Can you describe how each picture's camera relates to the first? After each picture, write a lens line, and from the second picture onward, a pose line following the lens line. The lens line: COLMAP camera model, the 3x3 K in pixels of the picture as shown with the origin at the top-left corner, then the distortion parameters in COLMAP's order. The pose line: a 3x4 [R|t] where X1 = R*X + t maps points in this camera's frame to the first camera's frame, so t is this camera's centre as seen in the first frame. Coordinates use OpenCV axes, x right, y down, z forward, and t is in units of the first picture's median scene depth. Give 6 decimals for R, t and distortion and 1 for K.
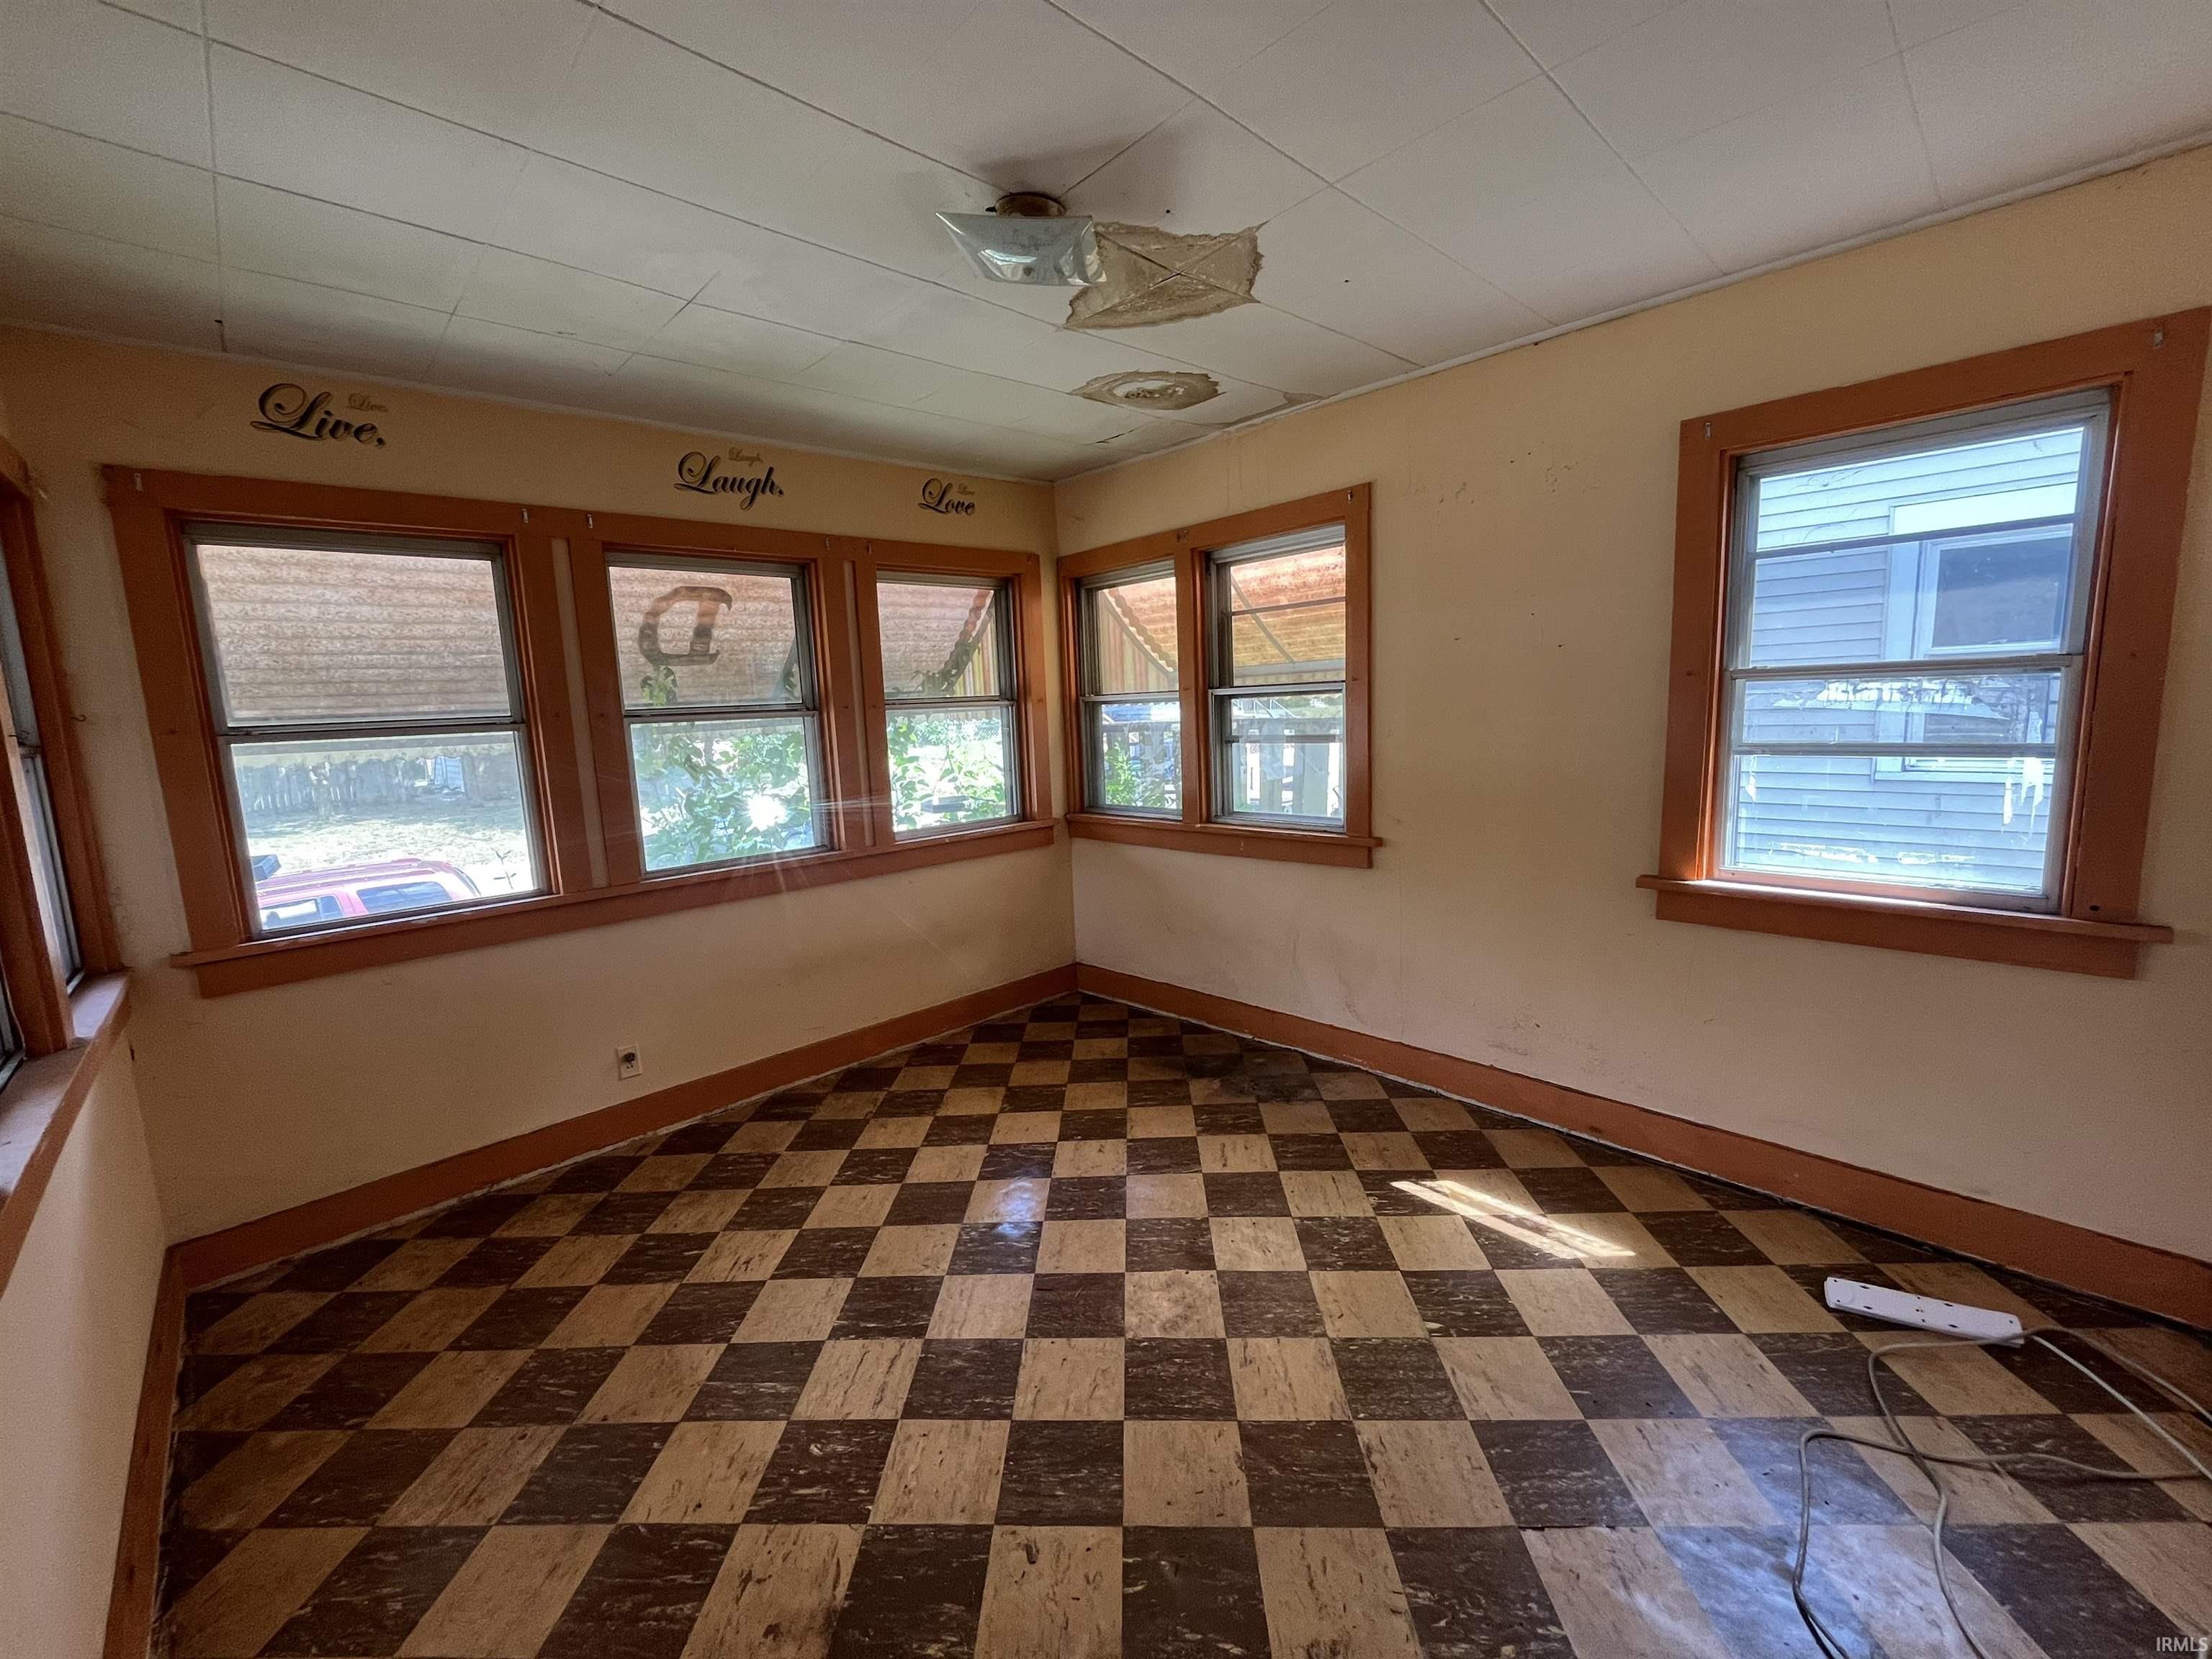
lens RADIAL K [[904.6, 0, 1109.6], [0, 904.6, 822.5], [0, 0, 1]] dist [0.004034, -0.000405]
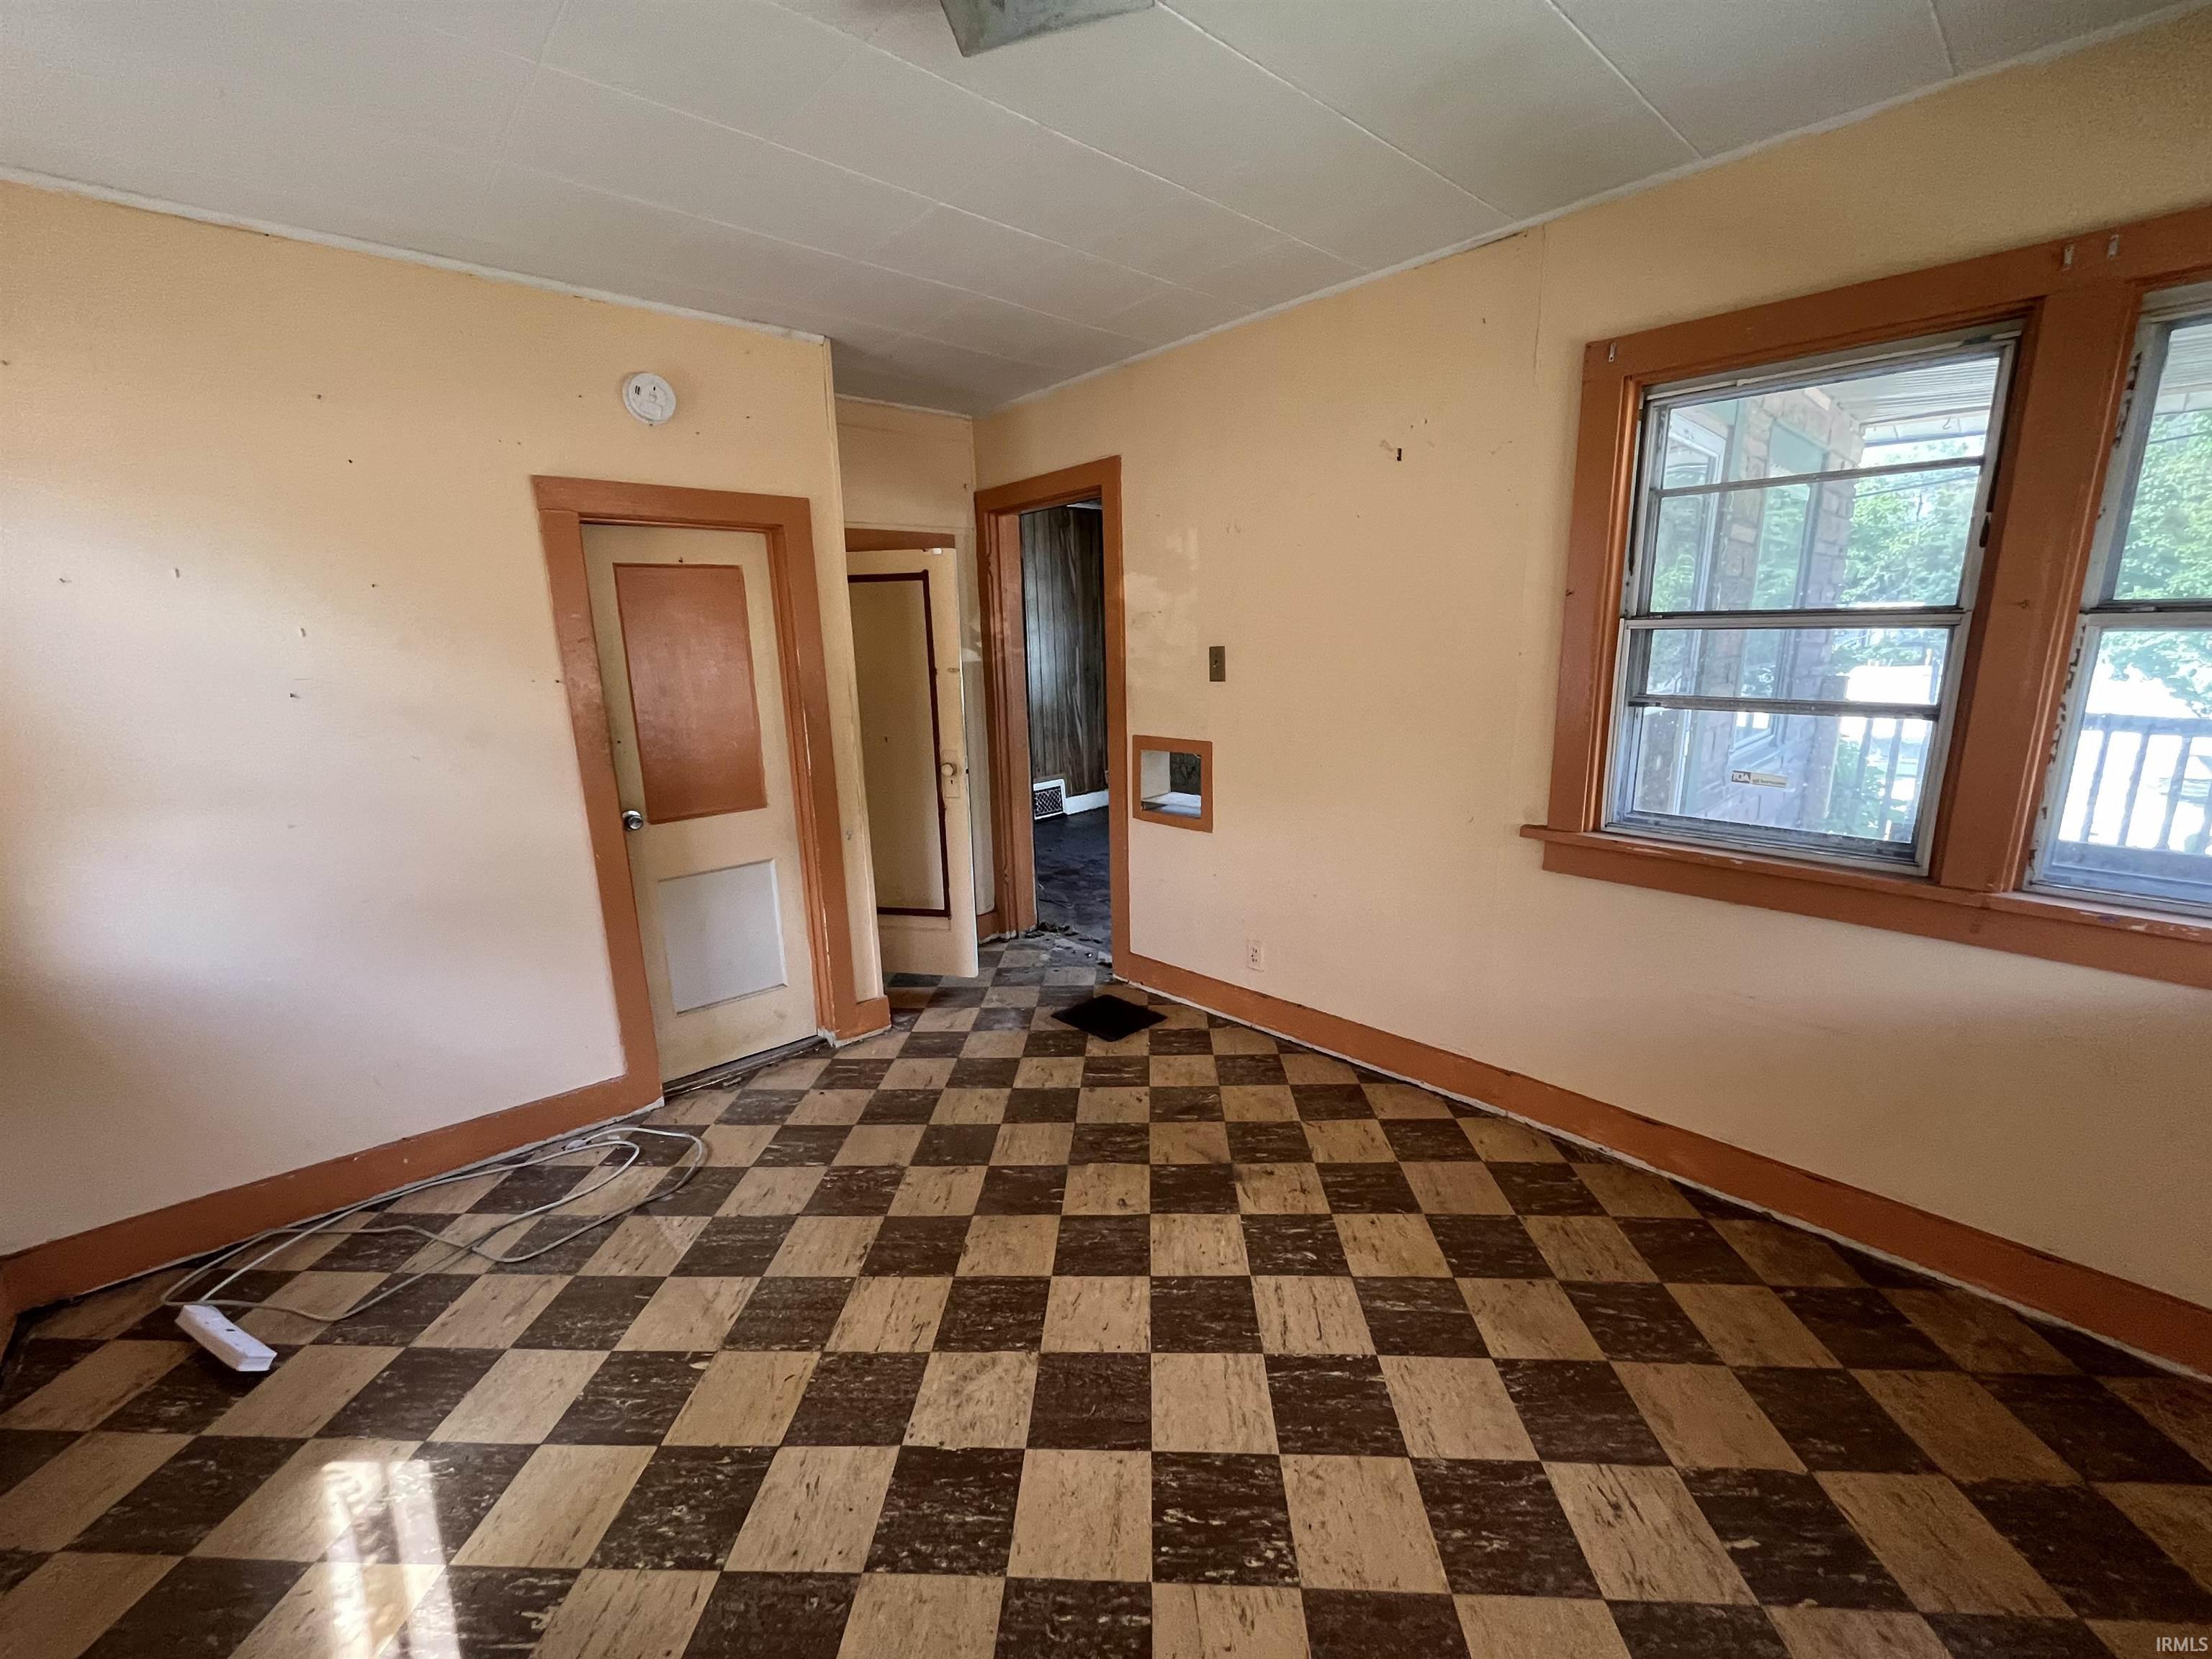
lens RADIAL K [[904.6, 0, 1103.2], [0, 904.6, 834.0], [0, 0, 1]] dist [0.004034, -0.000405]
pose [[-0.997311, 0.062577, 0.038153, -0.115284], [0.072038, 0.932815, 0.353082, -0.235815], [-0.013495, 0.354881, -0.934814, 1.685132]]
